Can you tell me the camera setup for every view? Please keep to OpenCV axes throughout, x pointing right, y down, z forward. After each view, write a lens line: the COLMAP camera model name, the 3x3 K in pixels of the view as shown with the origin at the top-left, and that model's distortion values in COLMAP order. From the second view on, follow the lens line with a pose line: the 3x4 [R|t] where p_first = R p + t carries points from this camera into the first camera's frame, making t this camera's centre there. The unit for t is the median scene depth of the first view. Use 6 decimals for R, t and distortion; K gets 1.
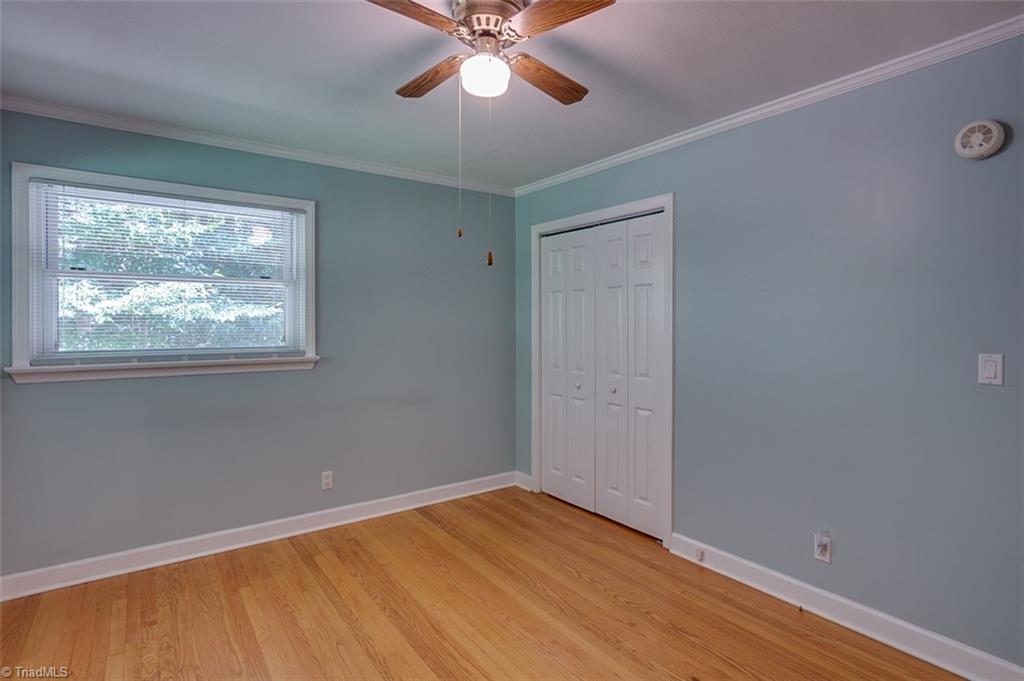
lens RADIAL K [[524.4, 0, 512.7], [0, 524.4, 325.3], [0, 0, 1]] dist [-0.004125, -0.000959]
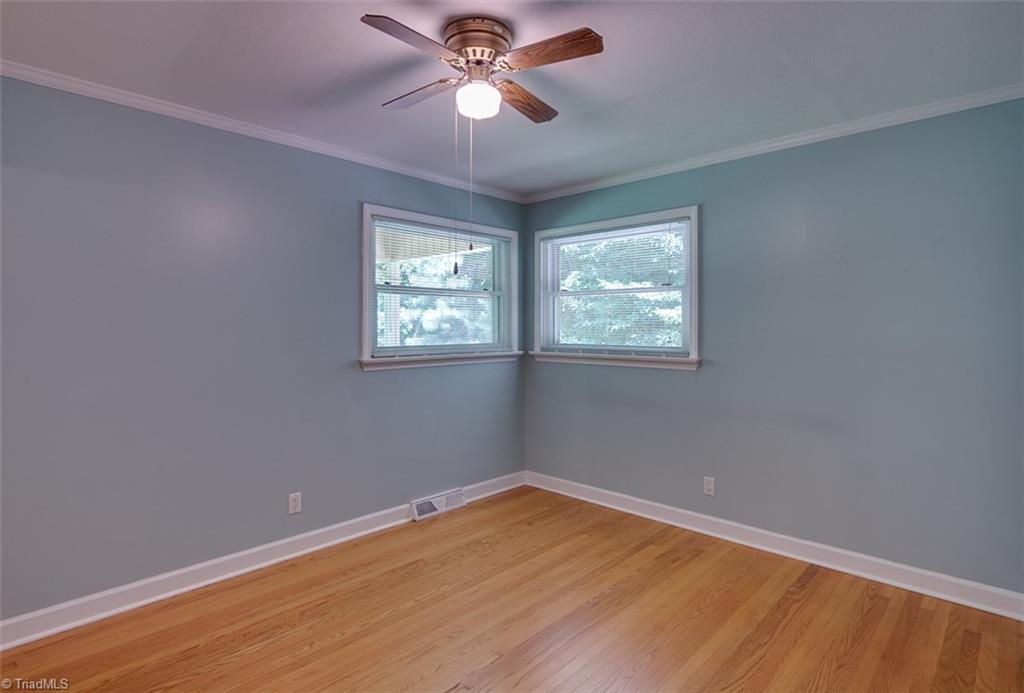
lens RADIAL K [[527.5, 0, 515.1], [0, 527.5, 322.4], [0, 0, 1]] dist [0.001096, 0.000353]
pose [[0.187415, -0.006066, -0.982262, 0.628042], [-0.004948, 0.999962, -0.007119, -0.001637], [0.982268, 0.006195, 0.187378, 0.521674]]
